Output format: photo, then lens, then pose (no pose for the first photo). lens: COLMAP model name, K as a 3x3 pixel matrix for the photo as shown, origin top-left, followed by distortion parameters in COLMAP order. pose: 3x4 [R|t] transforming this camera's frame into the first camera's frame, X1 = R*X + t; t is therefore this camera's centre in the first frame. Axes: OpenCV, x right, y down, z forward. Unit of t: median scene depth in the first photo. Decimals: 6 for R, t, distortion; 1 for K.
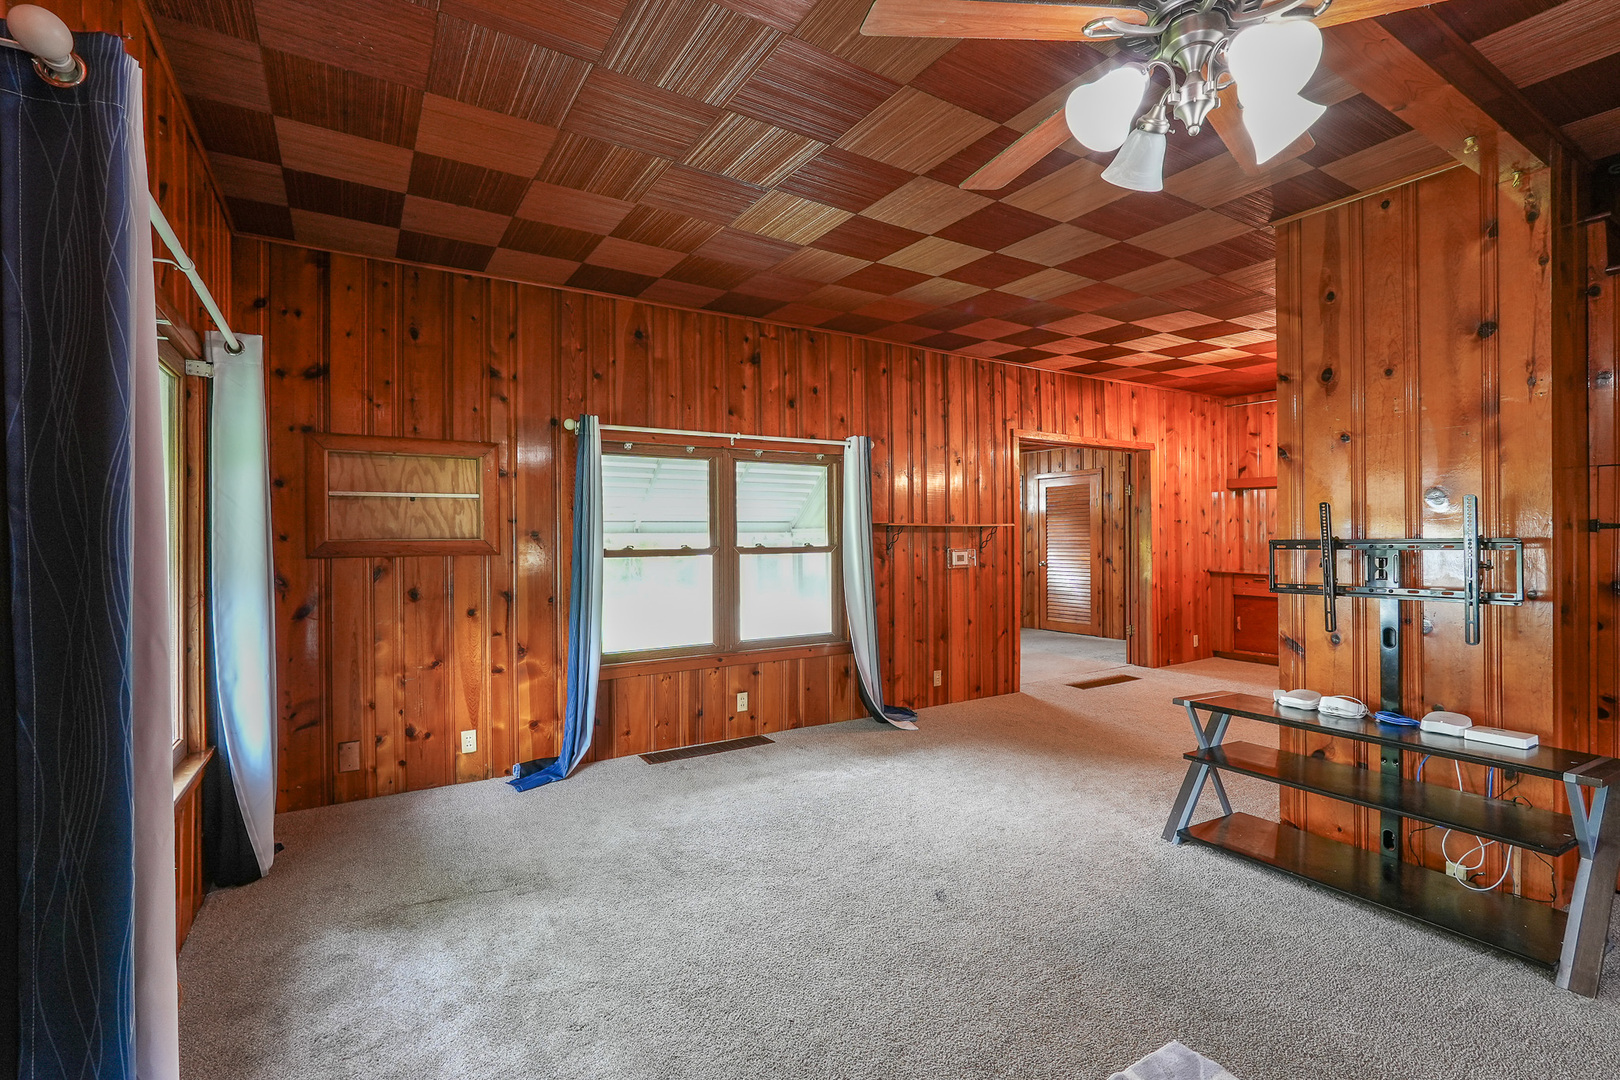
lens RADIAL K [[740.5, 0, 811.1], [0, 740.5, 539.4], [0, 0, 1]] dist [-0.019358, 0.009703]
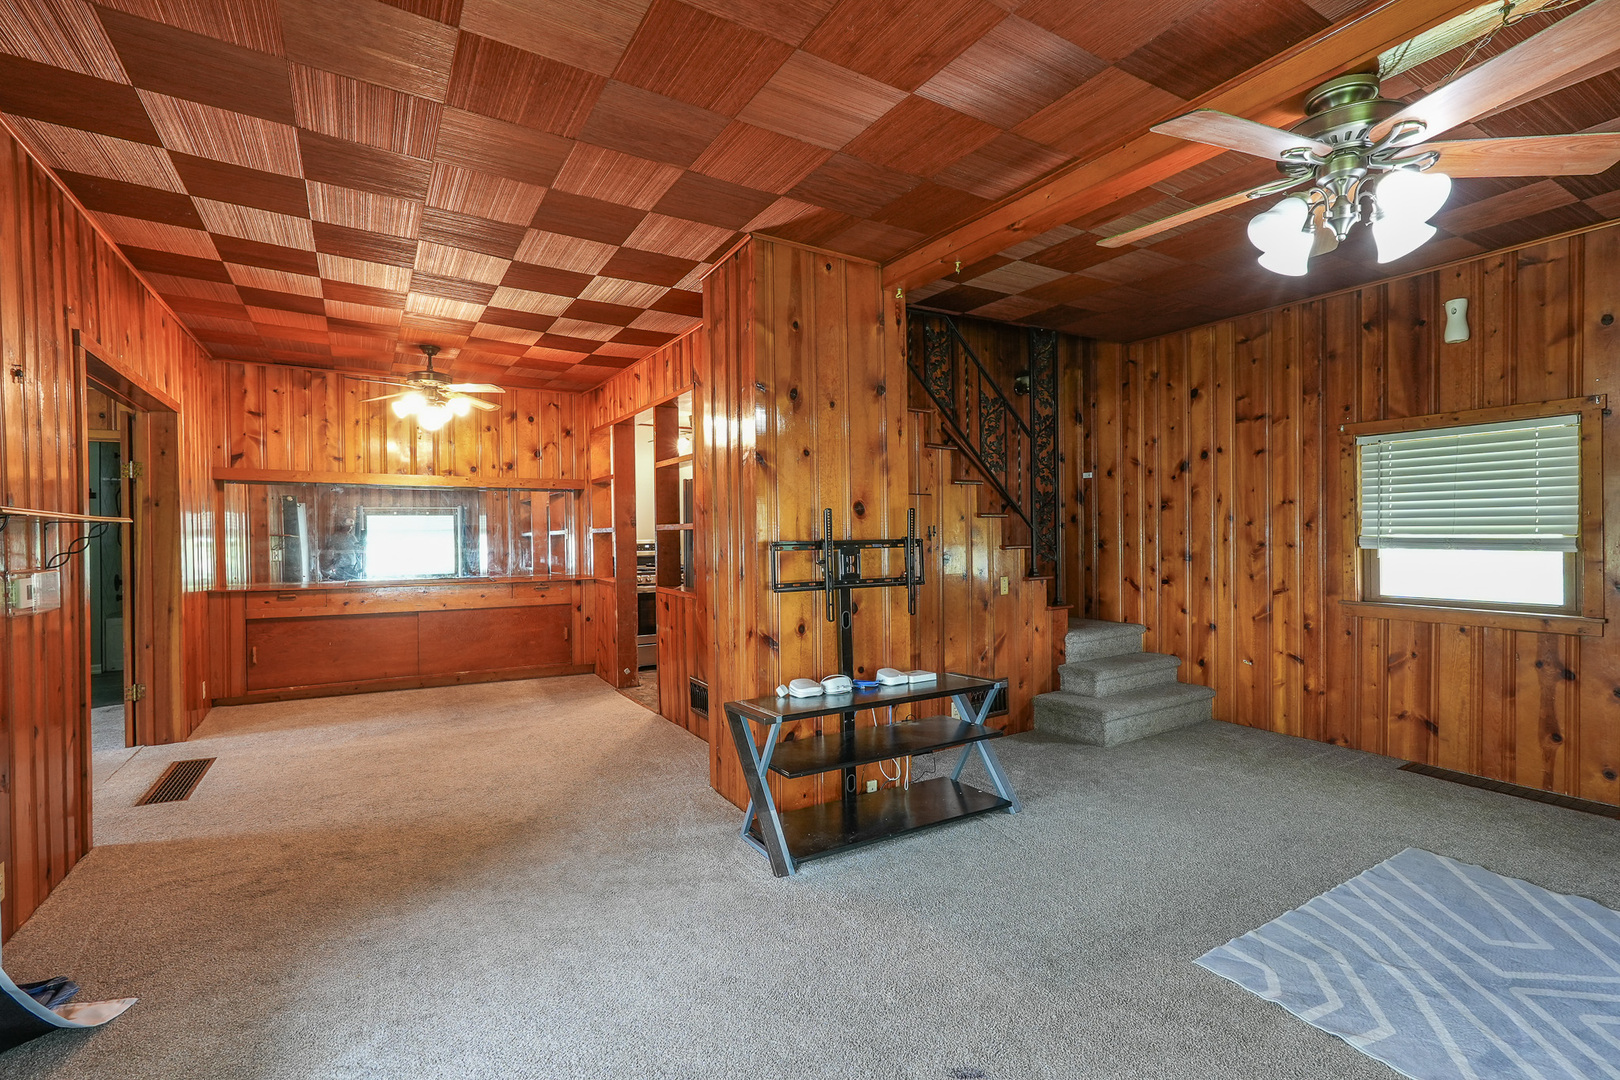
lens RADIAL K [[740.5, 0, 808.3], [0, 740.5, 538.9], [0, 0, 1]] dist [-0.019358, 0.009703]
pose [[0.019564, 0.001928, 0.999807, -0.189121], [0.011218, 0.999935, -0.002147, -0.000382], [-0.999746, 0.011258, 0.019541, 0.430480]]
